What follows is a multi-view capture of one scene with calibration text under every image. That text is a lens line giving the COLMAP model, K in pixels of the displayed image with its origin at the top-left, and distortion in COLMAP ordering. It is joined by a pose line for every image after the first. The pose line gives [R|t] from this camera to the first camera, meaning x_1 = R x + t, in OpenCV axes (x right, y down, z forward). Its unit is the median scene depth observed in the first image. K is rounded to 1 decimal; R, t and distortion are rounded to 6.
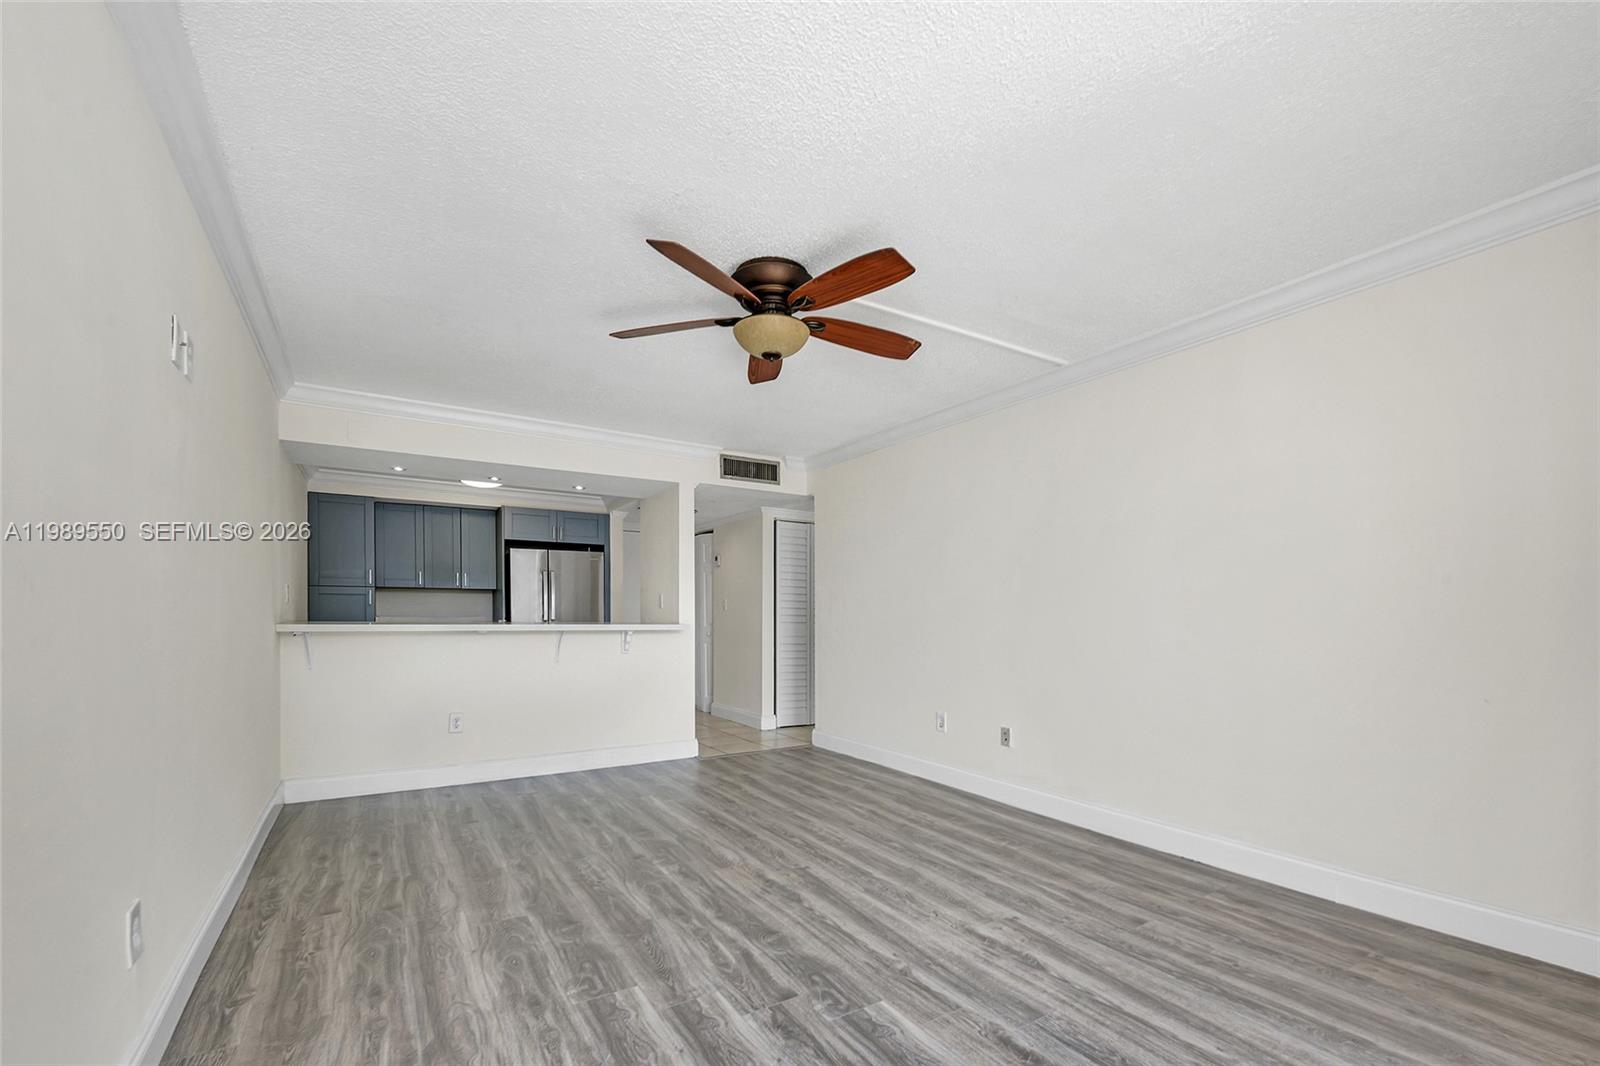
lens RADIAL K [[675.9, 0, 803.0], [0, 675.9, 622.4], [0, 0, 1]] dist [-0.000809, -0.000127]
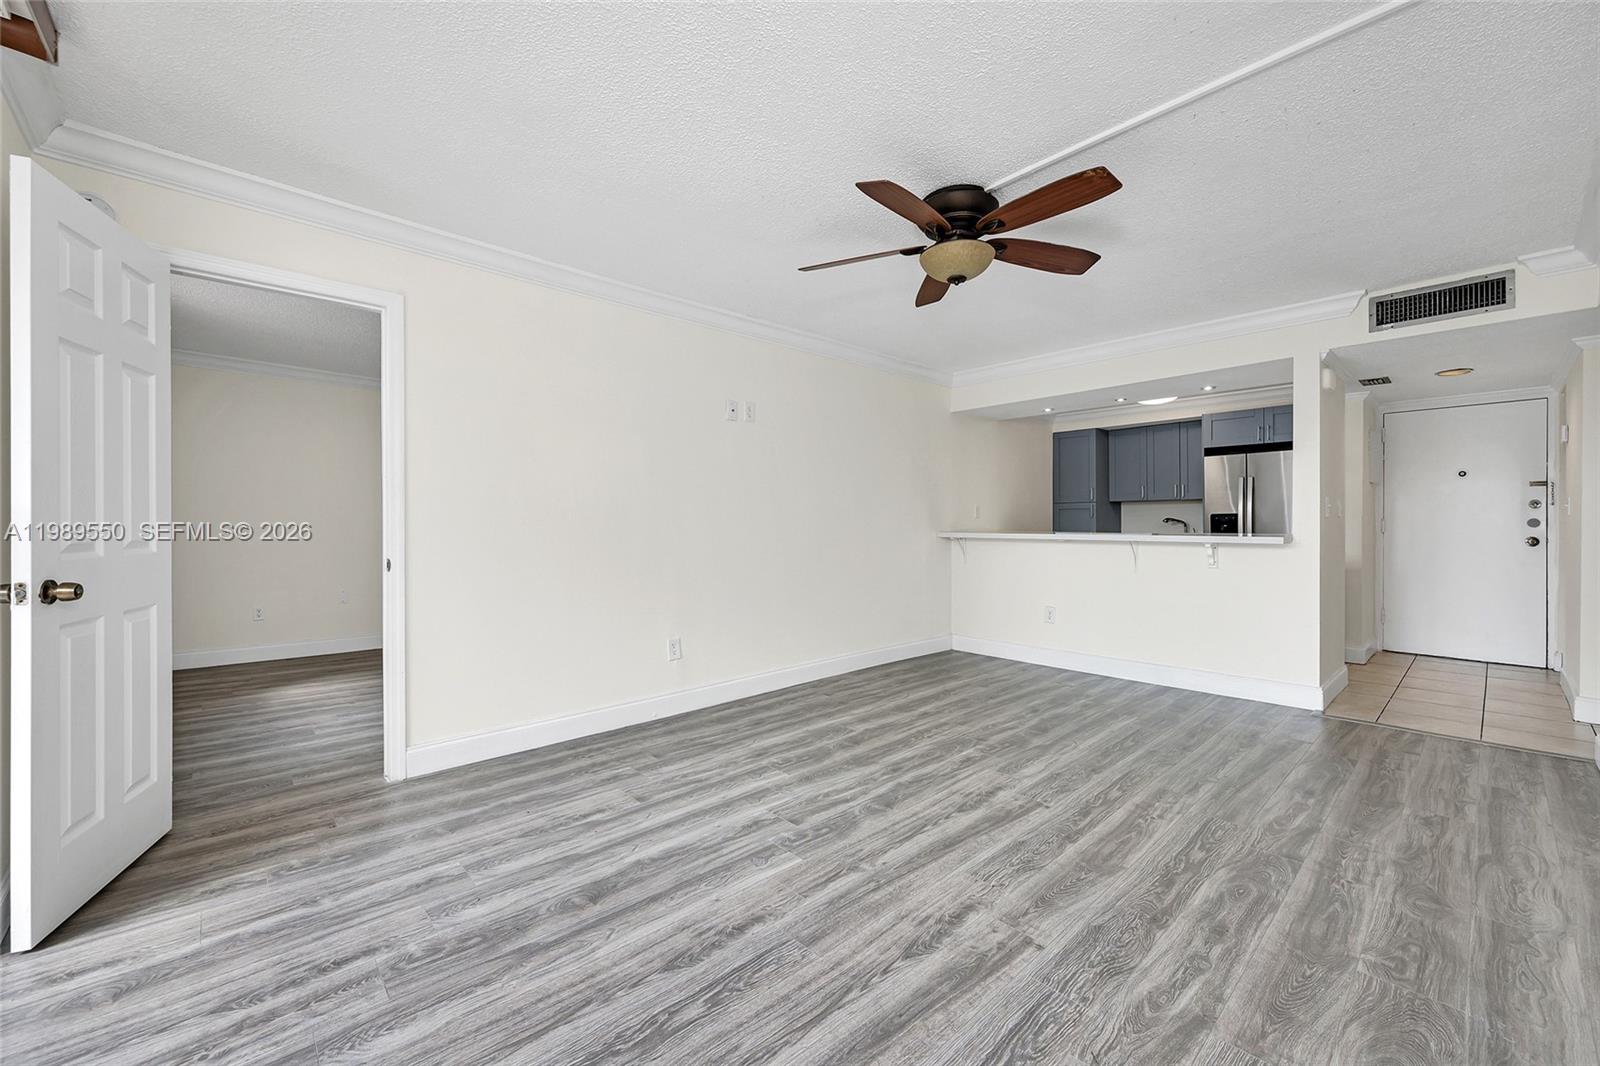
lens RADIAL K [[637.2, 0, 800.0], [0, 637.2, 533.0], [0, 0, 1]] dist [0.008057, -0.000149]
pose [[0.181184, 0.008250, -0.983415, 0.833173], [-0.003965, 0.999963, 0.007658, -0.009855], [0.983441, 0.002512, 0.181210, 0.551532]]
